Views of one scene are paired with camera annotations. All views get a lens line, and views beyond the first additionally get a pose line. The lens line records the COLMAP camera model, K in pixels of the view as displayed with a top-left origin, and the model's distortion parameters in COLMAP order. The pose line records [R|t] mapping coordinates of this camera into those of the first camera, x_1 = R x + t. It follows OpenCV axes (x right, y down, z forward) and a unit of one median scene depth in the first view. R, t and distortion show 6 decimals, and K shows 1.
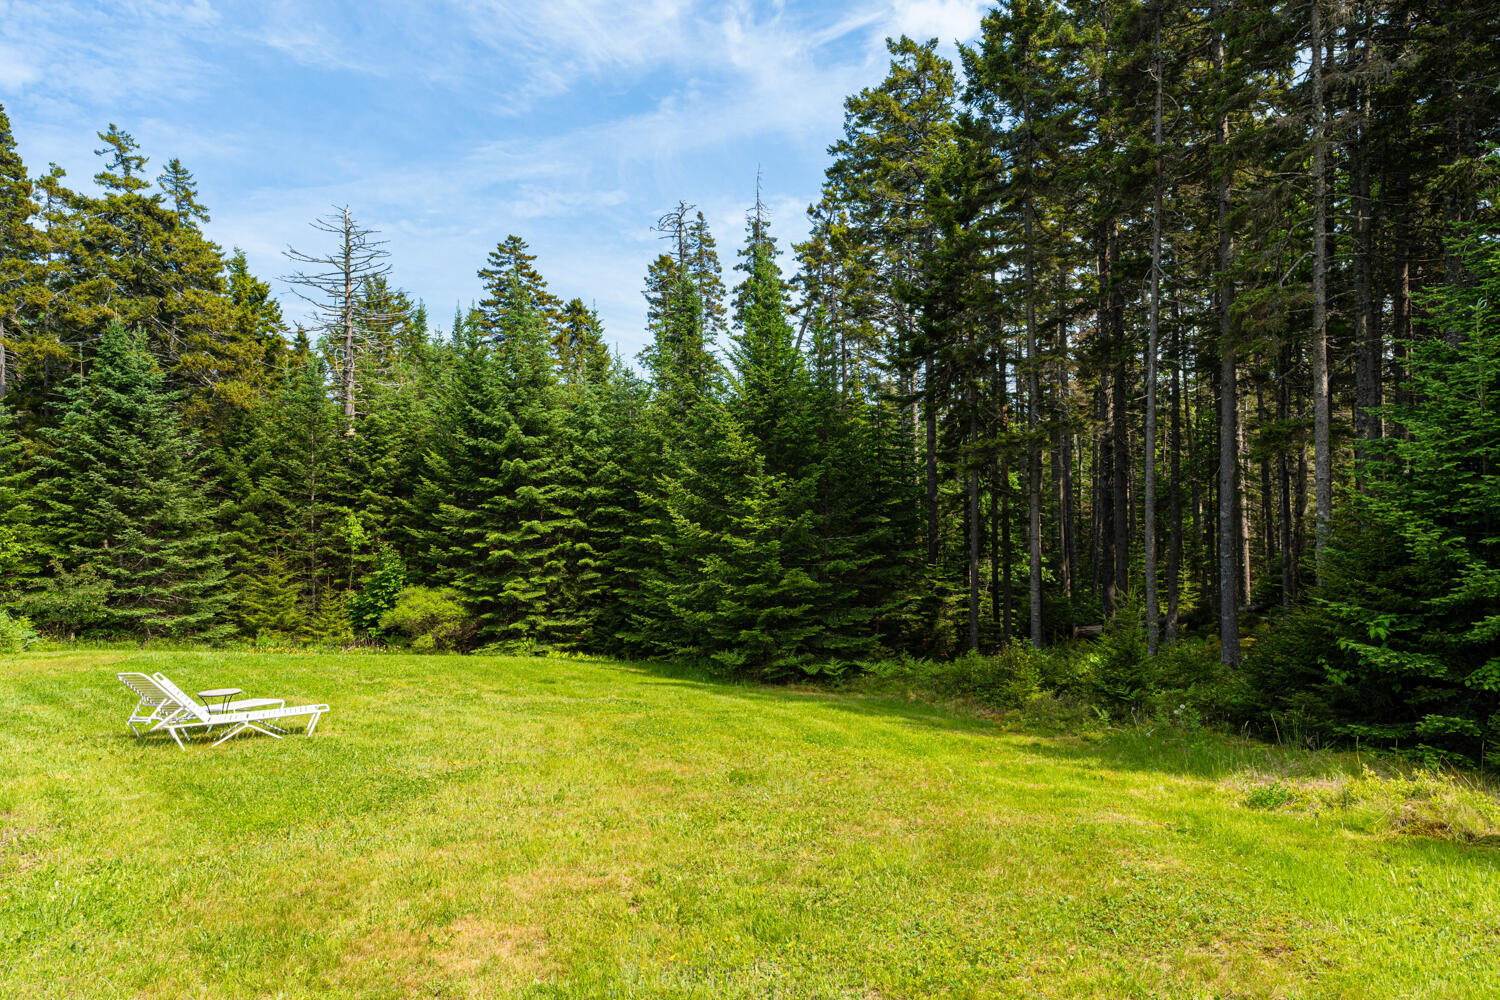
lens RADIAL K [[967.2, 0, 750.2], [0, 967.2, 496.6], [0, 0, 1]] dist [0.001979, -0.001443]
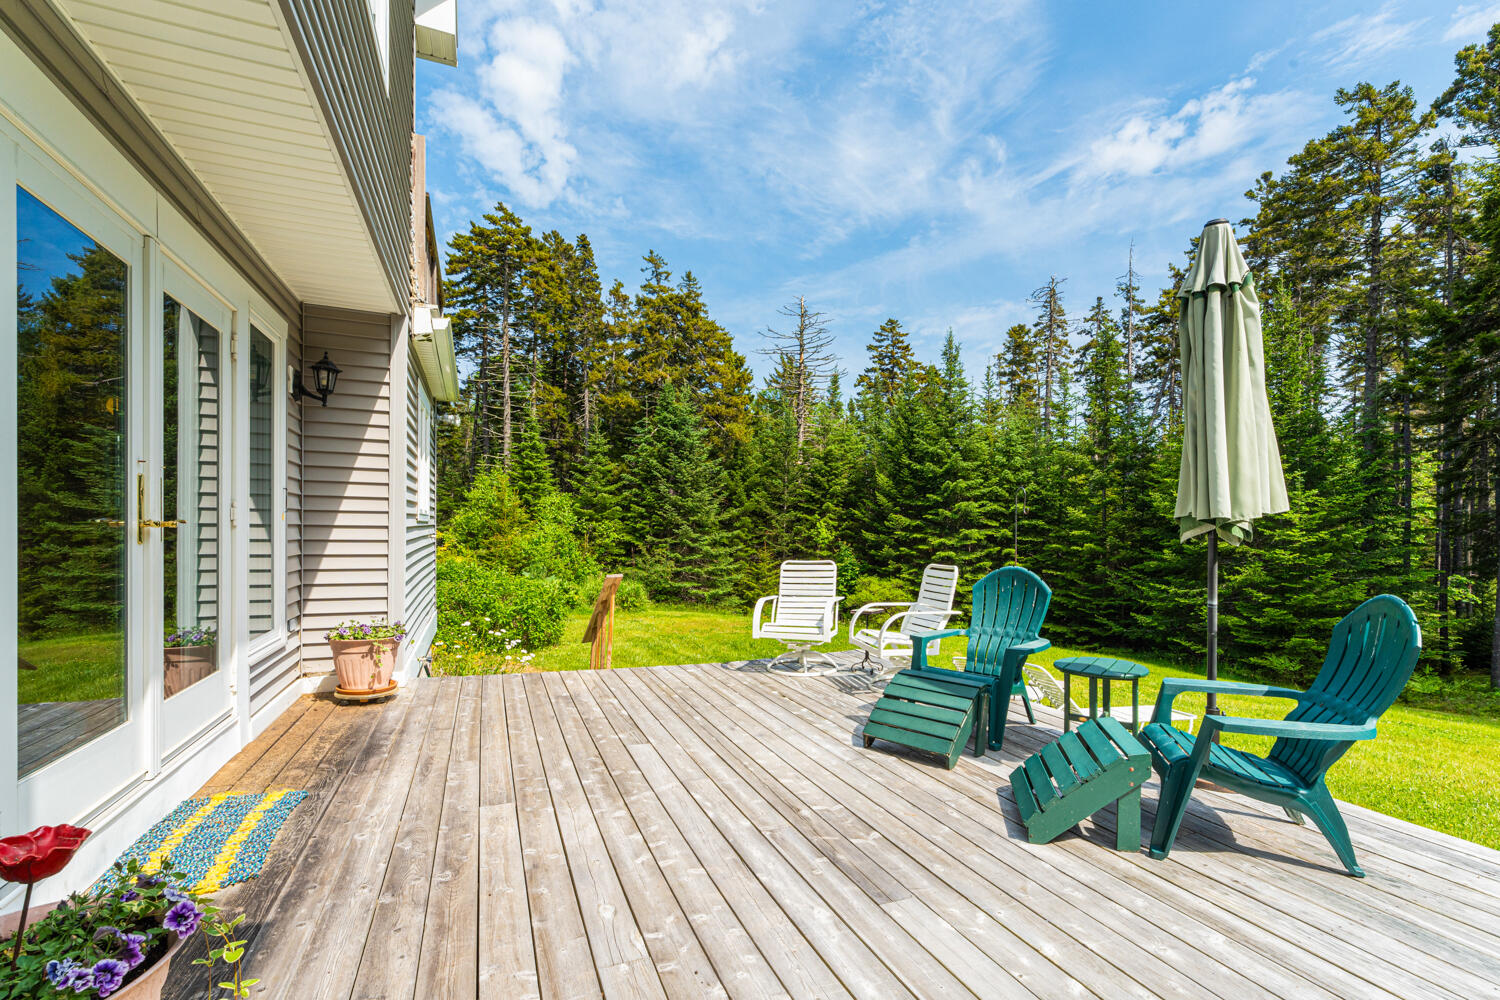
lens RADIAL K [[642.6, 0, 737.9], [0, 642.6, 531.8], [0, 0, 1]] dist [0.000272, 0.000198]
pose [[0.956182, 0.032610, -0.290951, -0.258931], [-0.026892, 0.999359, 0.023630, 0.016126], [0.291535, -0.014771, 0.956446, 0.111605]]
